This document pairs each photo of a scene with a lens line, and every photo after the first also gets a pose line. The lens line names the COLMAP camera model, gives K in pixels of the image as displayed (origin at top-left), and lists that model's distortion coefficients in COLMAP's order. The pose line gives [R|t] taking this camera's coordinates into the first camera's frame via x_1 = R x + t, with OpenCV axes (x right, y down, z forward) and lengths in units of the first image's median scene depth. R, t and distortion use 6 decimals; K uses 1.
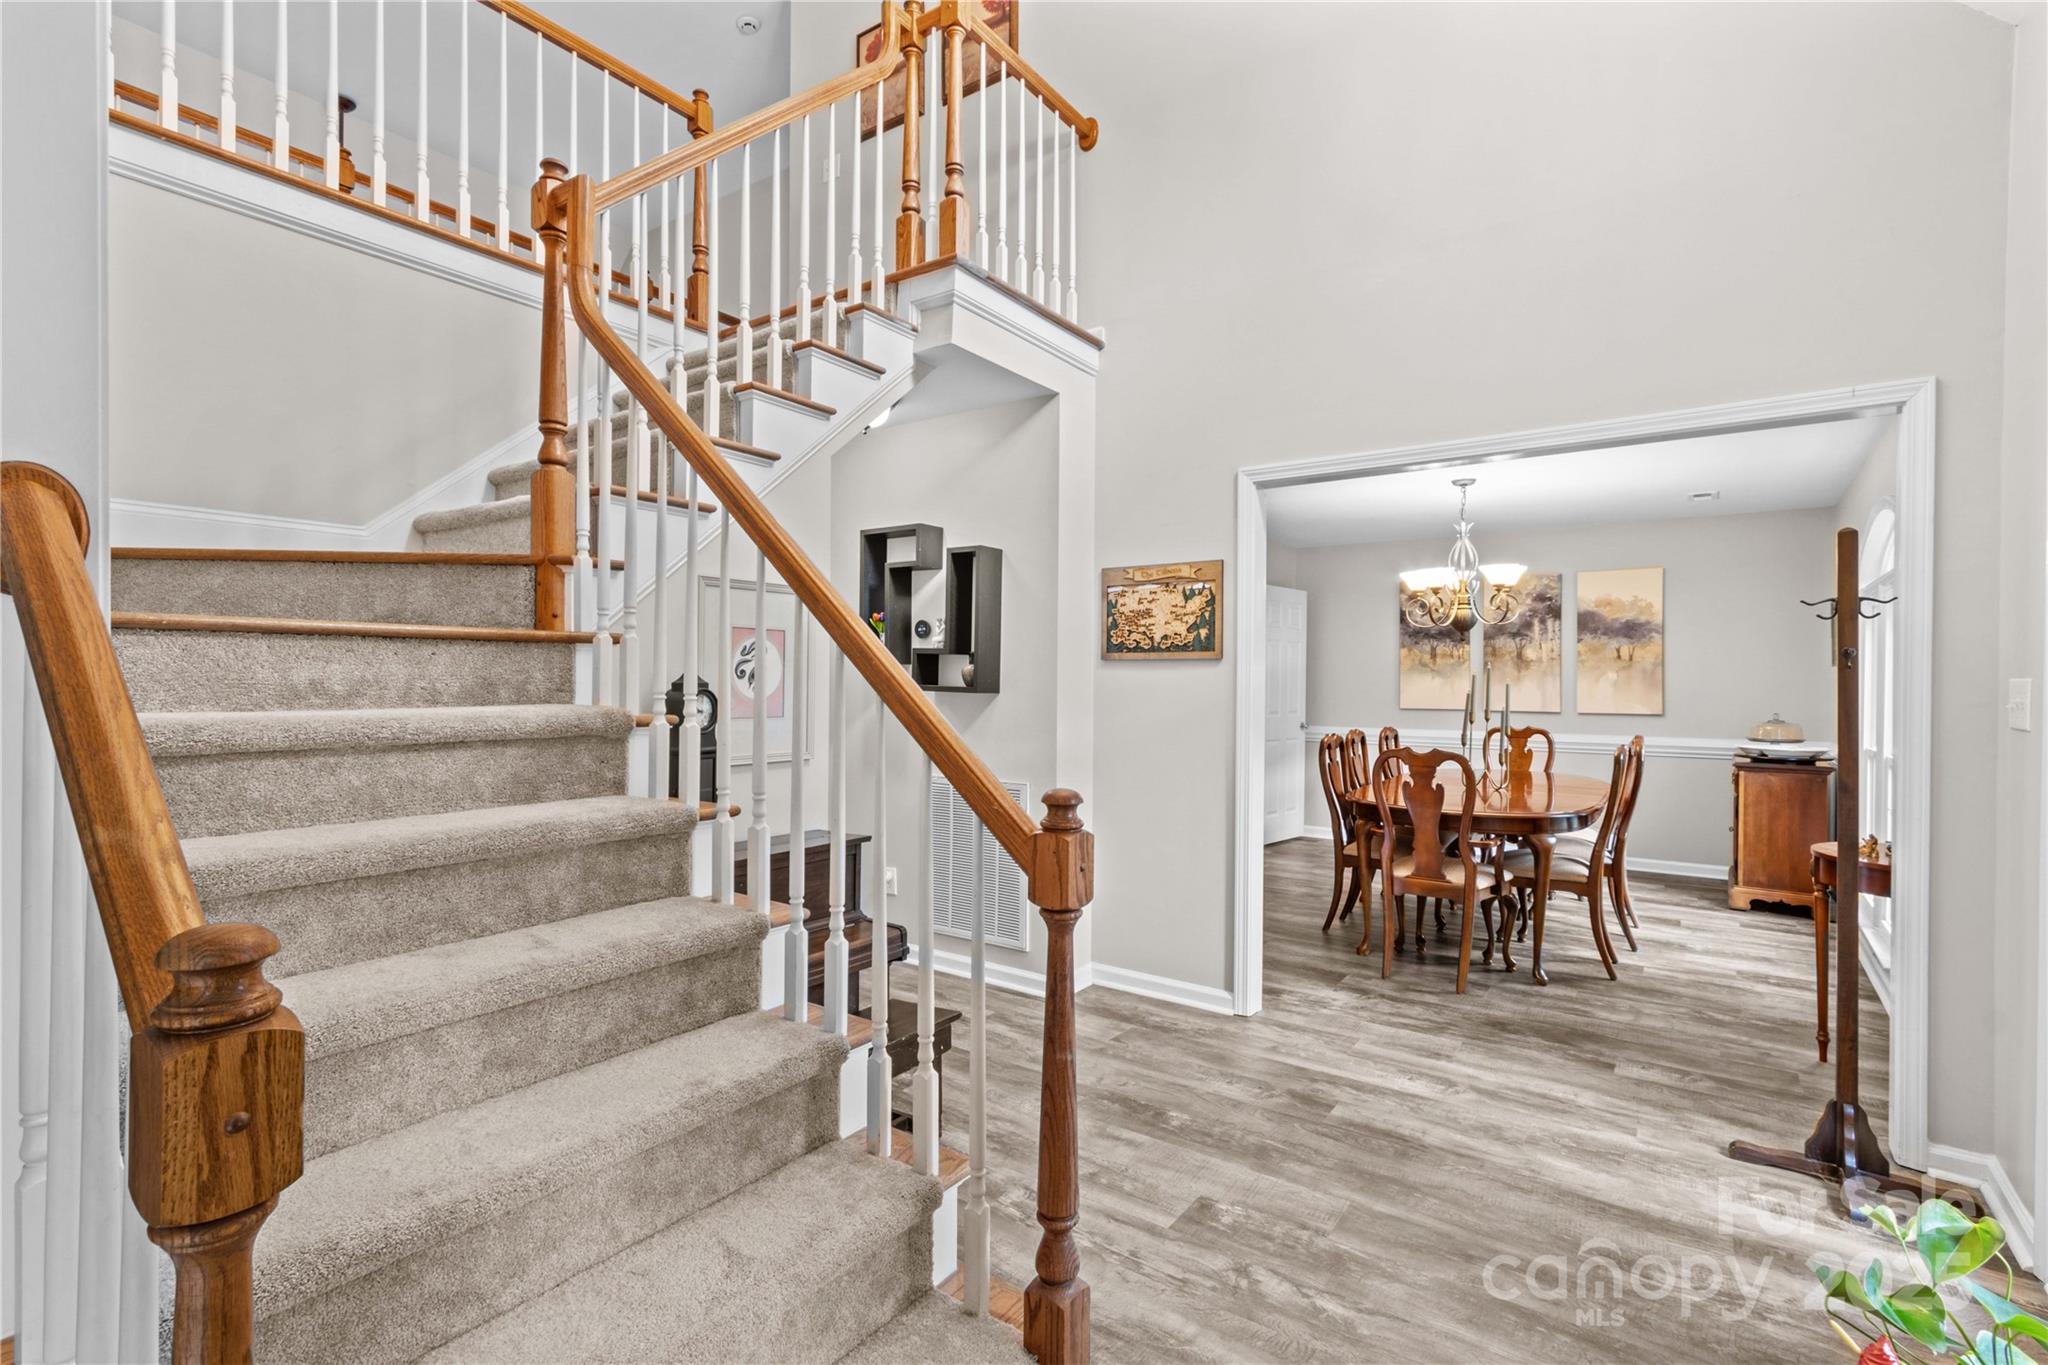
lens RADIAL K [[954.4, 0, 1017.0], [0, 954.4, 695.1], [0, 0, 1]] dist [0.000559, -0.000622]
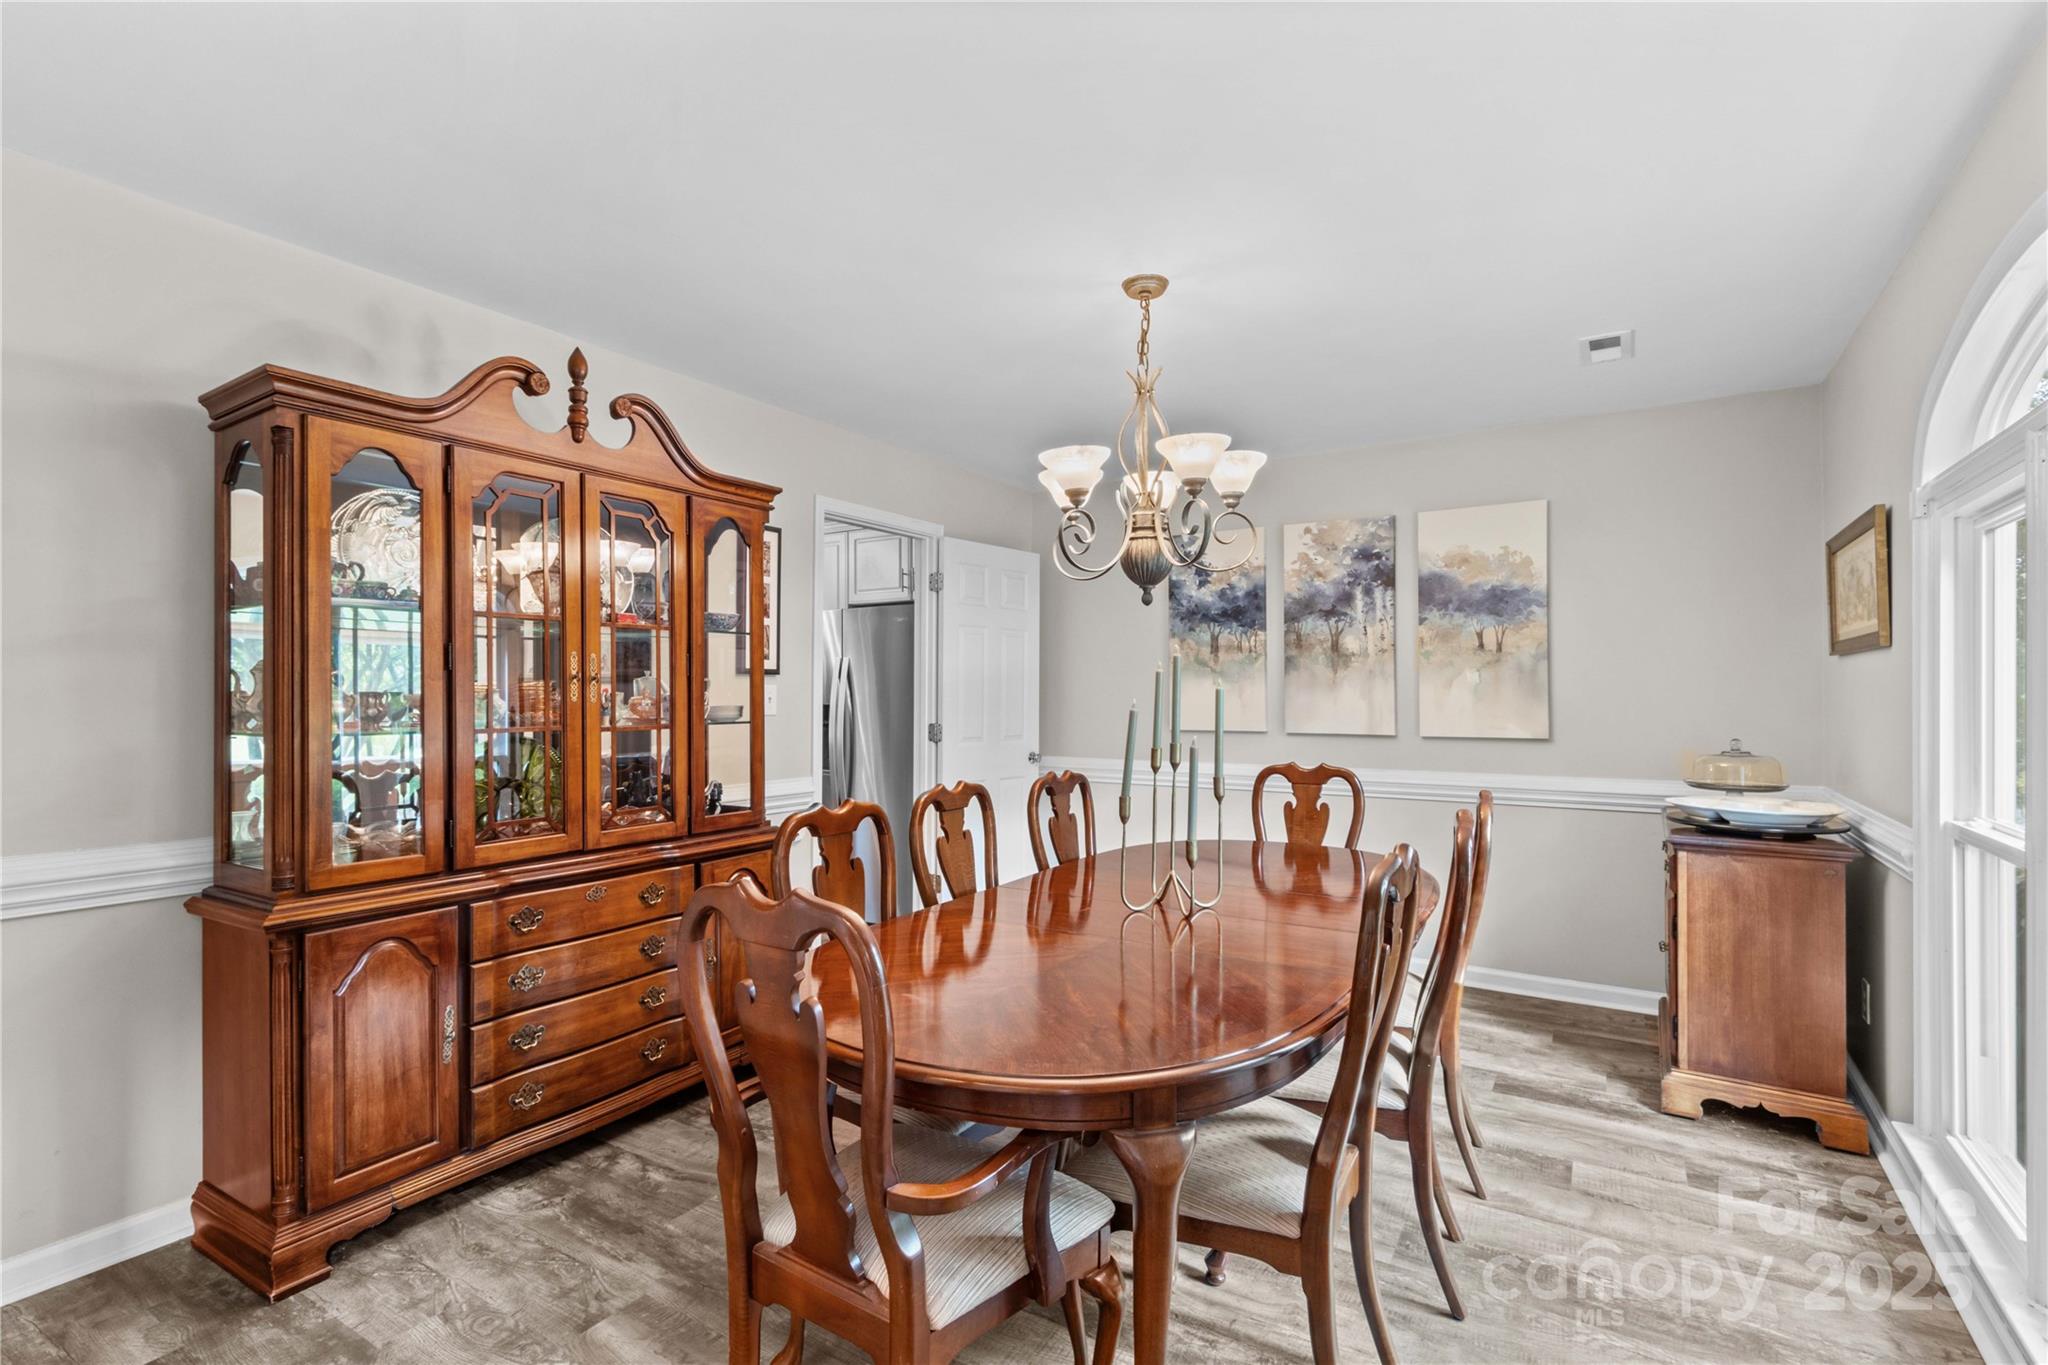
lens RADIAL K [[954.4, 0, 1017.0], [0, 954.4, 695.1], [0, 0, 1]] dist [0.000559, -0.000622]
pose [[0.998119, -0.009605, 0.060556, 0.295795], [0.010183, 0.999905, -0.009253, -0.005517], [-0.060461, 0.009852, 0.998122, 0.405700]]
